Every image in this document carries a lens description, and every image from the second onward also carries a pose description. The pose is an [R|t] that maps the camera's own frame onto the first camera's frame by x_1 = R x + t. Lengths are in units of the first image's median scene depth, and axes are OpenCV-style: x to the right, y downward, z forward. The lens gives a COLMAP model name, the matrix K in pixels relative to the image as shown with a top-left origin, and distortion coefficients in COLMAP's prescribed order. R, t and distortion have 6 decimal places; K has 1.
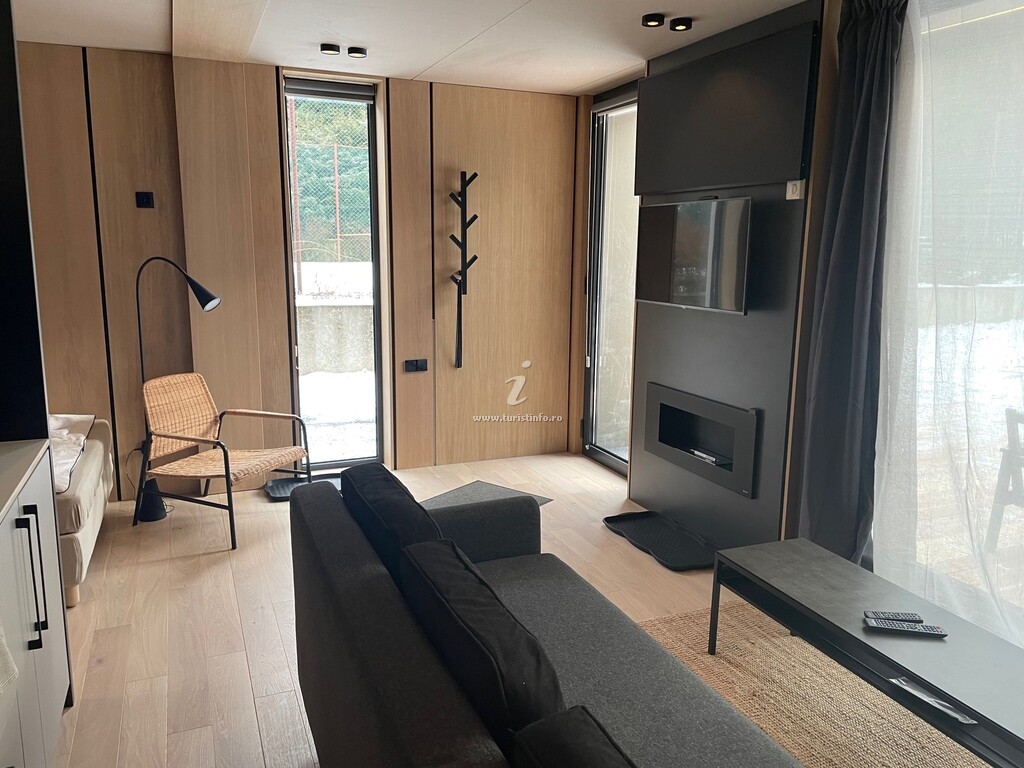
lens RADIAL K [[759.5, 0, 511.9], [0, 759.5, 391.1], [0, 0, 1]] dist [0.013568, -0.022466]
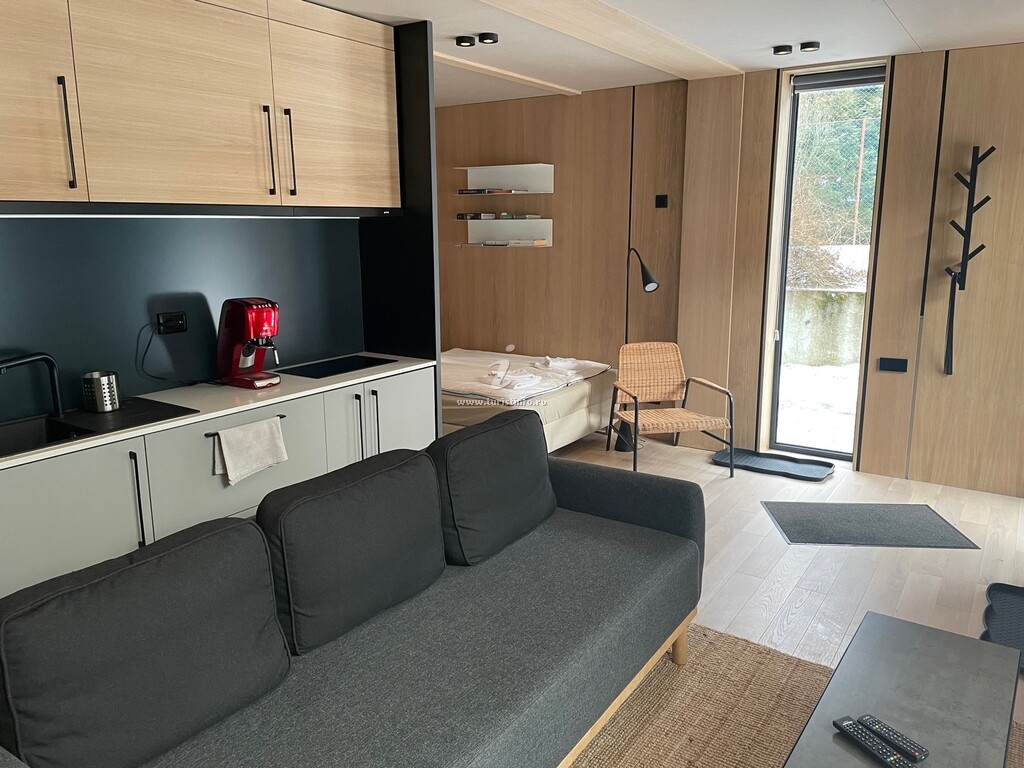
lens RADIAL K [[759.5, 0, 507.8], [0, 759.5, 378.6], [0, 0, 1]] dist [0.013568, -0.022466]
pose [[0.521057, 0.149603, -0.840309, 0.414157], [-0.144329, 0.985785, 0.086008, -0.029682], [0.841231, 0.076466, 0.535242, 0.119922]]
